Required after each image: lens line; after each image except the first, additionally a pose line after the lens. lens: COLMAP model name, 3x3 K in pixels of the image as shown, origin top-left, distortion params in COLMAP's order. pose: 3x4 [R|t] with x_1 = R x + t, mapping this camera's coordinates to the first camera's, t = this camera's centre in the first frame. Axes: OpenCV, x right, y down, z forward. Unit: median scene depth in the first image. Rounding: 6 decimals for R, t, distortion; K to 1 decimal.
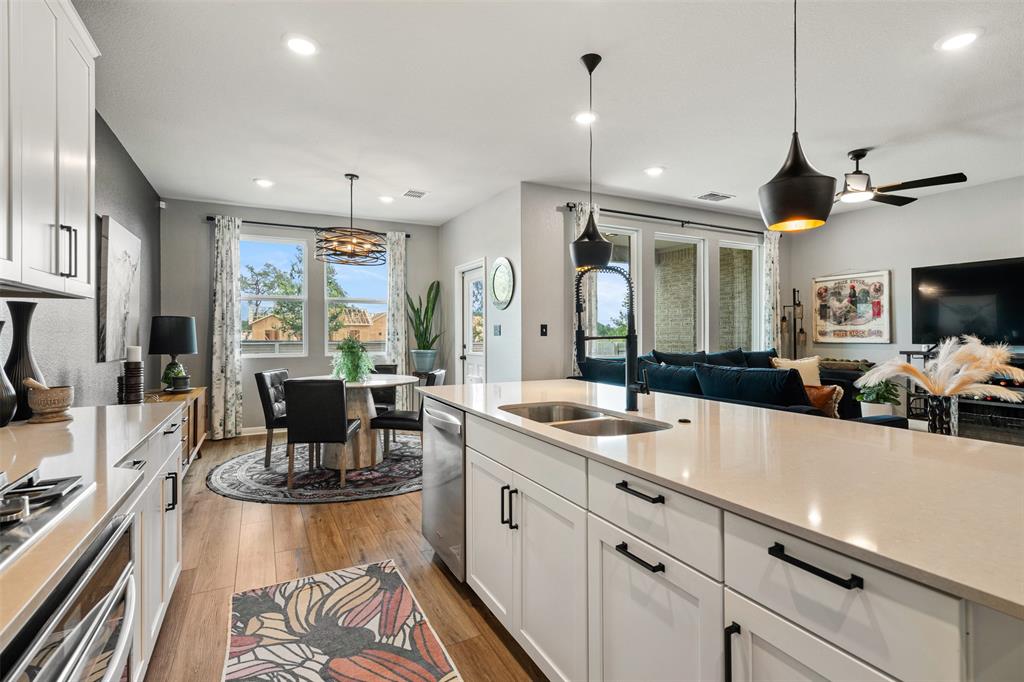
lens RADIAL K [[482.4, 0, 511.7], [0, 482.4, 323.8], [0, 0, 1]] dist [0.000987, 0.000324]
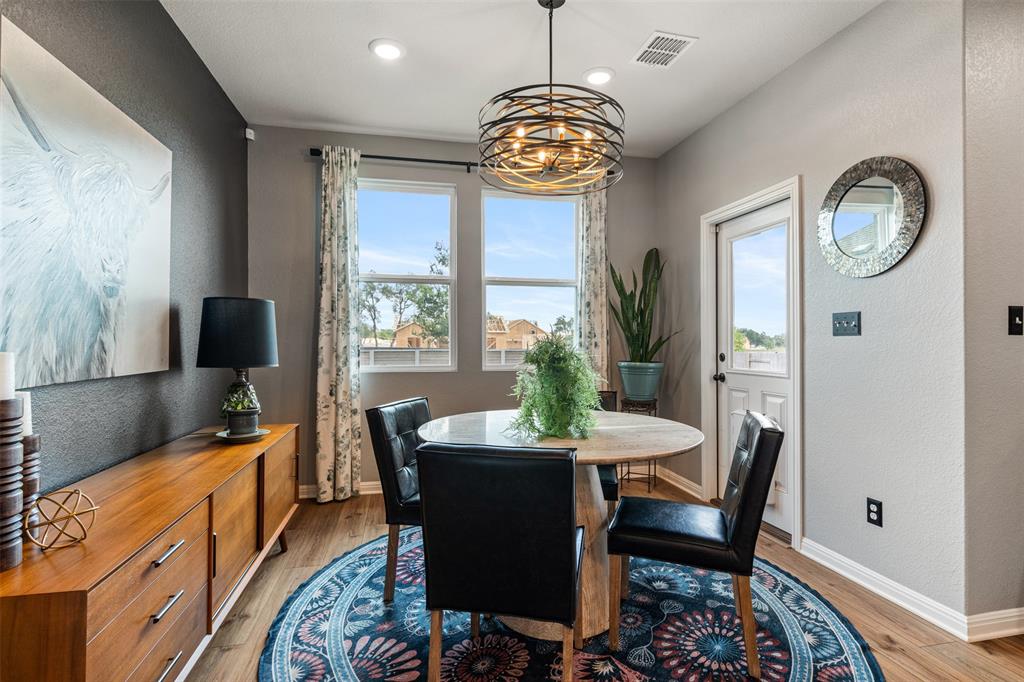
lens RADIAL K [[482.4, 0, 511.7], [0, 482.4, 323.8], [0, 0, 1]] dist [0.000987, 0.000324]
pose [[0.965645, -0.006854, -0.259773, -0.208635], [0.002299, 0.999838, -0.017835, 0.019712], [0.259853, 0.016625, 0.965505, 0.451326]]
